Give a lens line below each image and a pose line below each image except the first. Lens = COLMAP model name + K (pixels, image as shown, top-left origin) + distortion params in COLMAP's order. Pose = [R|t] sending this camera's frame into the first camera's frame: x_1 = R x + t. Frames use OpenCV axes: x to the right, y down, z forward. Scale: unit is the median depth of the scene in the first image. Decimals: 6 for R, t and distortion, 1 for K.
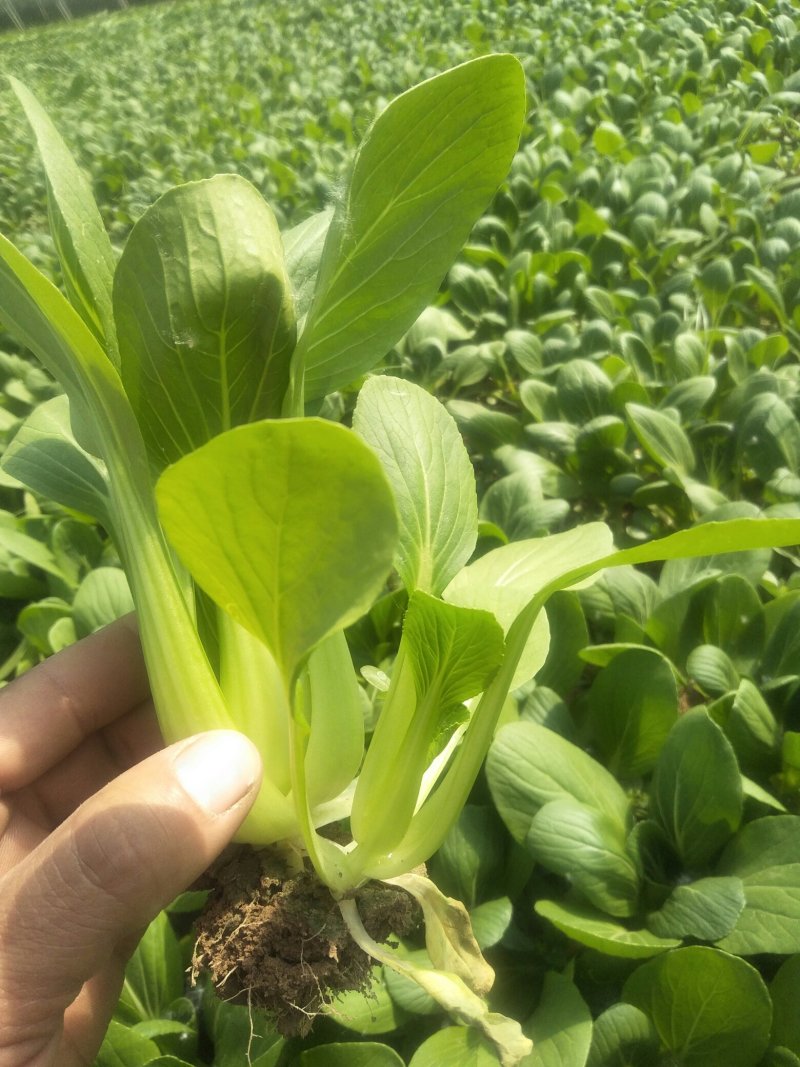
lens RADIAL K [[809.1, 0, 395.2], [0, 809.1, 513.1], [0, 0, 1]] dist [0.008398, -0.008632]
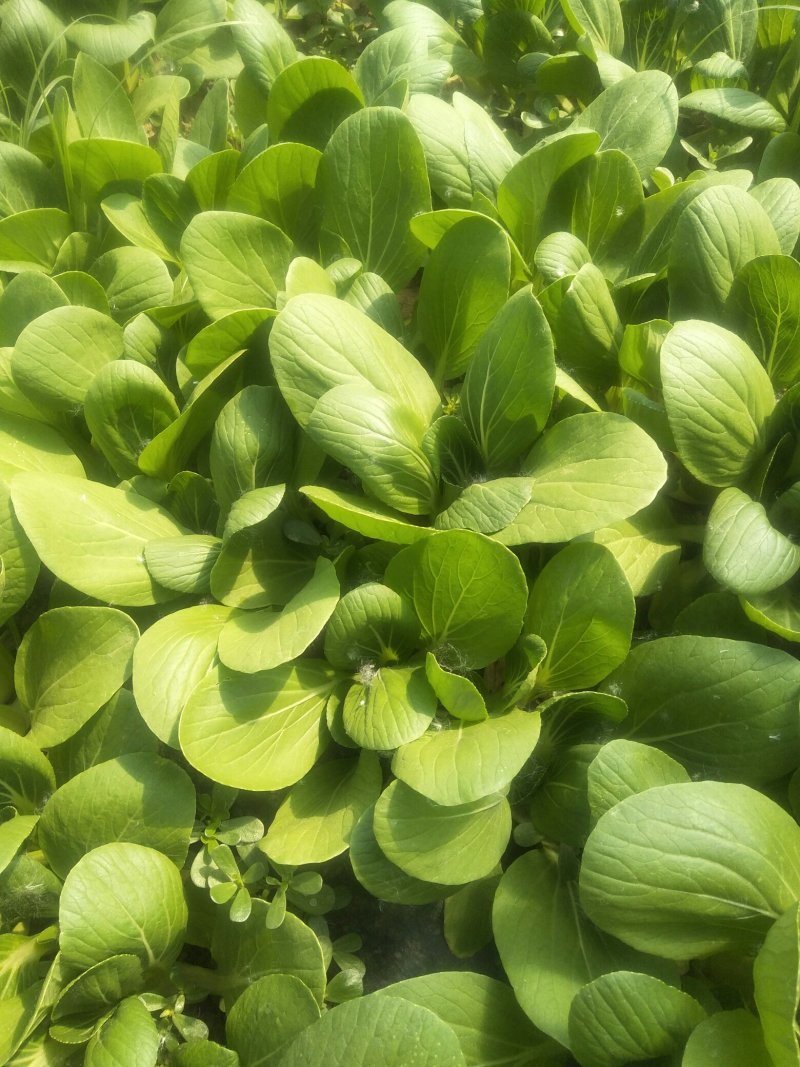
lens RADIAL K [[809.1, 0, 395.2], [0, 809.1, 513.1], [0, 0, 1]] dist [0.008398, -0.008632]
pose [[0.994064, 0.074877, 0.078935, 0.081132], [-0.098621, 0.926520, 0.363091, 0.070167], [-0.045947, -0.368720, 0.928404, 0.062986]]
